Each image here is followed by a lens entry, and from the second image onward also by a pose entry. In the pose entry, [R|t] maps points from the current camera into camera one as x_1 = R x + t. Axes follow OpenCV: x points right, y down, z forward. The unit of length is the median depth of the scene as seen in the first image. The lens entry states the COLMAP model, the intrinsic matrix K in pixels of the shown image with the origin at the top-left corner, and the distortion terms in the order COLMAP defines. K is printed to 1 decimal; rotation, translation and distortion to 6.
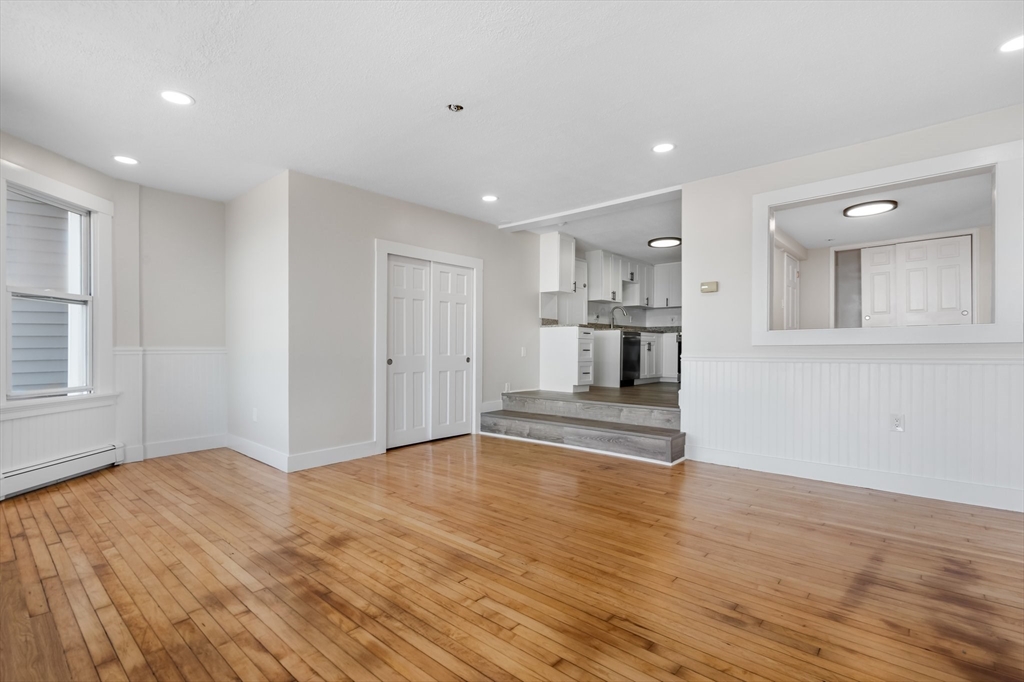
lens RADIAL K [[478.4, 0, 508.2], [0, 478.4, 350.2], [0, 0, 1]] dist [-0.003741, 0.001918]
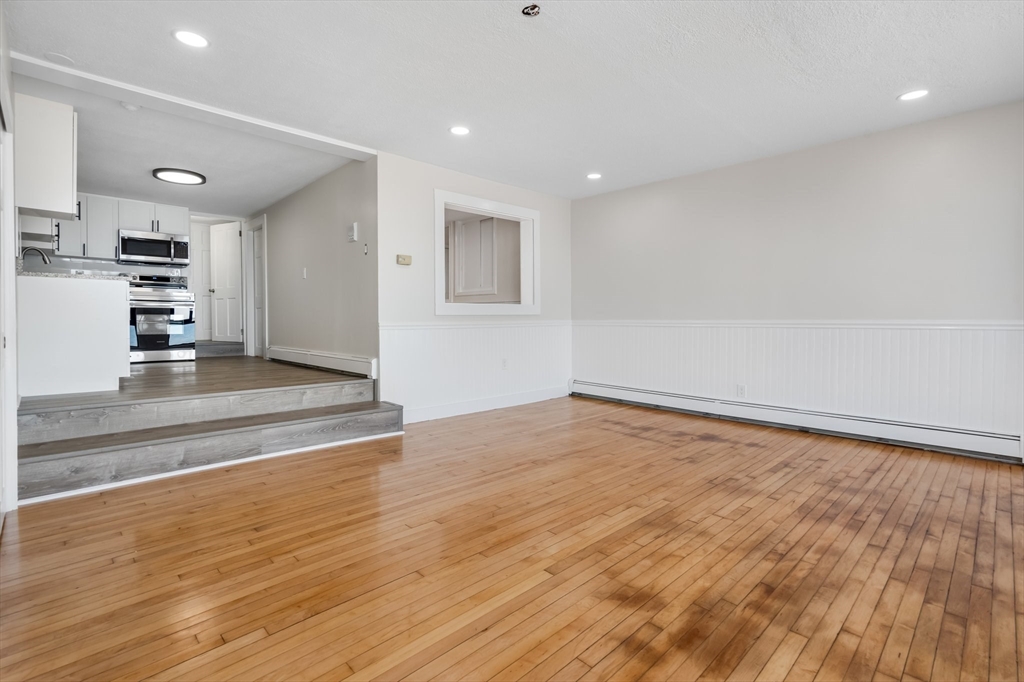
lens RADIAL K [[478.4, 0, 513.4], [0, 478.4, 330.5], [0, 0, 1]] dist [-0.003741, 0.001918]
pose [[0.075037, -0.026266, 0.996835, -1.093667], [0.001247, 0.999655, 0.026247, -0.003577], [-0.997180, -0.000726, 0.075044, 1.174187]]
